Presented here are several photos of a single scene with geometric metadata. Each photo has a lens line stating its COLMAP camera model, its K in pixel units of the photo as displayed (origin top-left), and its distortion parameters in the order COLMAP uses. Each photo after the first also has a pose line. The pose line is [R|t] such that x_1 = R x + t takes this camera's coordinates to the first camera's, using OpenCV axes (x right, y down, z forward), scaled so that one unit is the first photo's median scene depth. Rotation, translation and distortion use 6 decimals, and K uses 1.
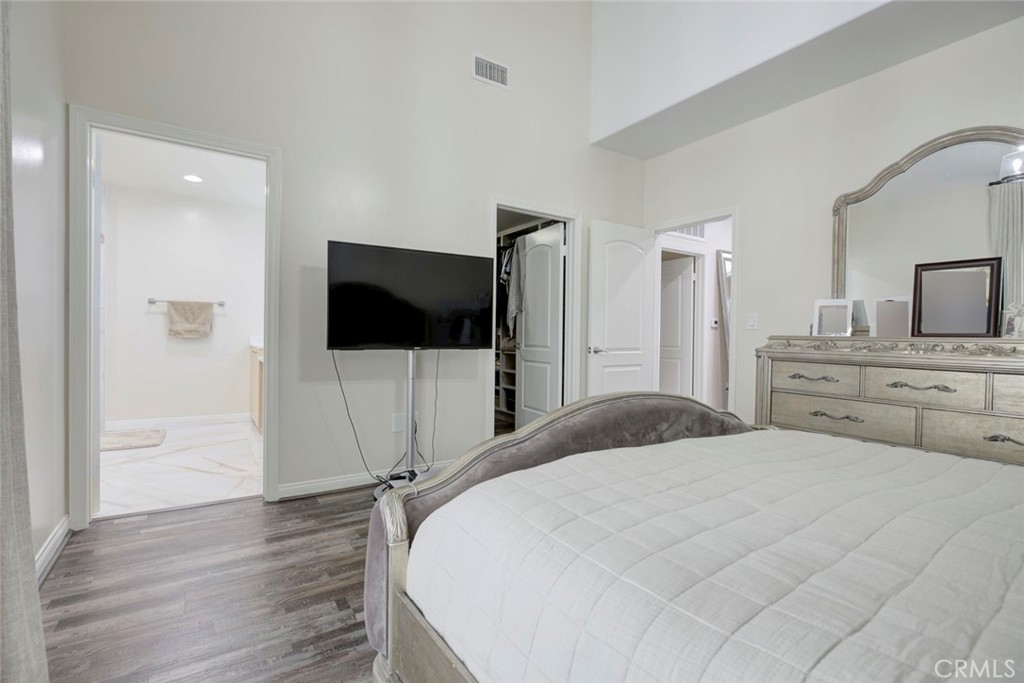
lens RADIAL K [[474.1, 0, 507.3], [0, 474.1, 340.0], [0, 0, 1]] dist [-0.000072, -0.001651]
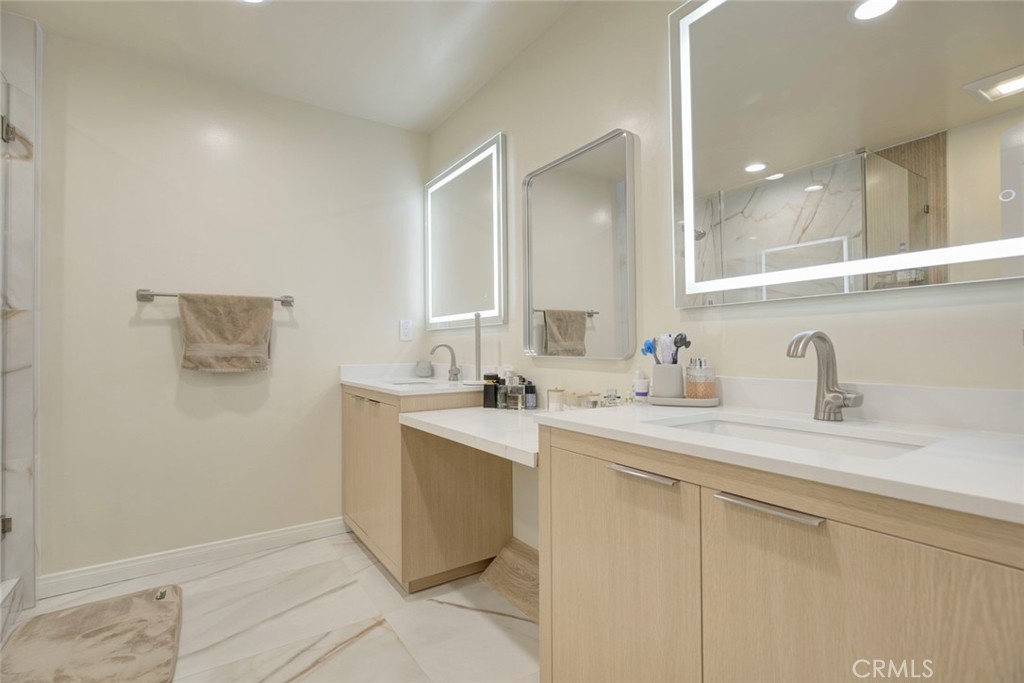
lens RADIAL K [[474.1, 0, 505.6], [0, 474.1, 340.9], [0, 0, 1]] dist [-0.000072, -0.001651]
pose [[0.999496, -0.022251, 0.022626, -0.405219], [0.022748, 0.999501, -0.021934, -0.019846], [-0.022127, 0.022437, 0.999503, 0.524904]]
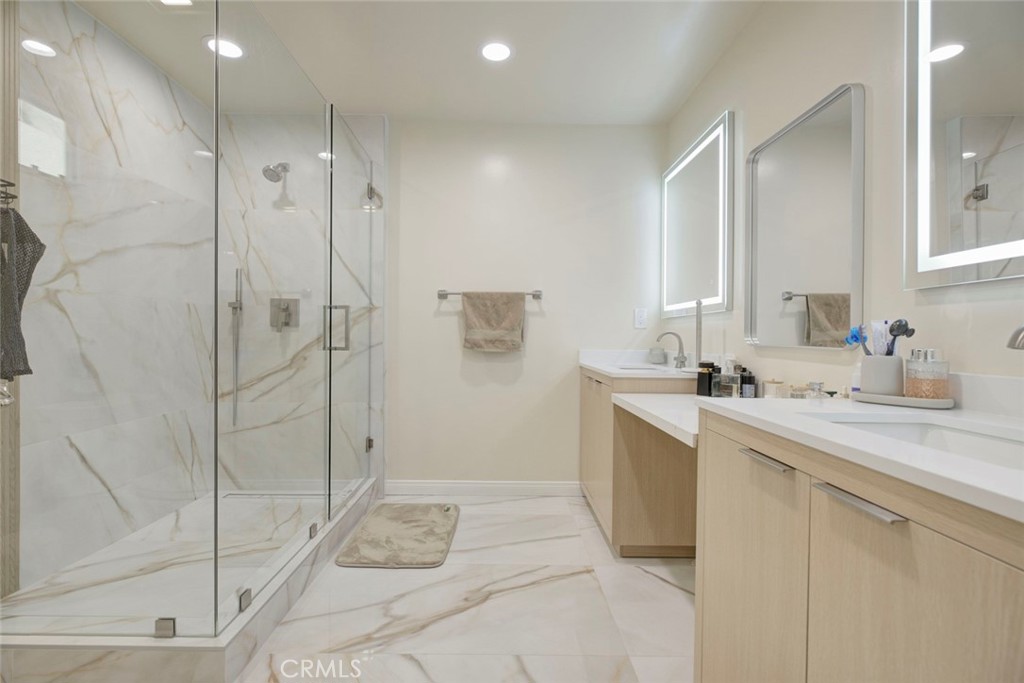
lens RADIAL K [[474.1, 0, 501.5], [0, 474.1, 341.2], [0, 0, 1]] dist [-0.000072, -0.001651]
pose [[0.843214, -0.002777, -0.537571, -0.335965], [0.000383, 0.999990, -0.004565, -0.016290], [0.537578, 0.003643, 0.843206, 0.497308]]
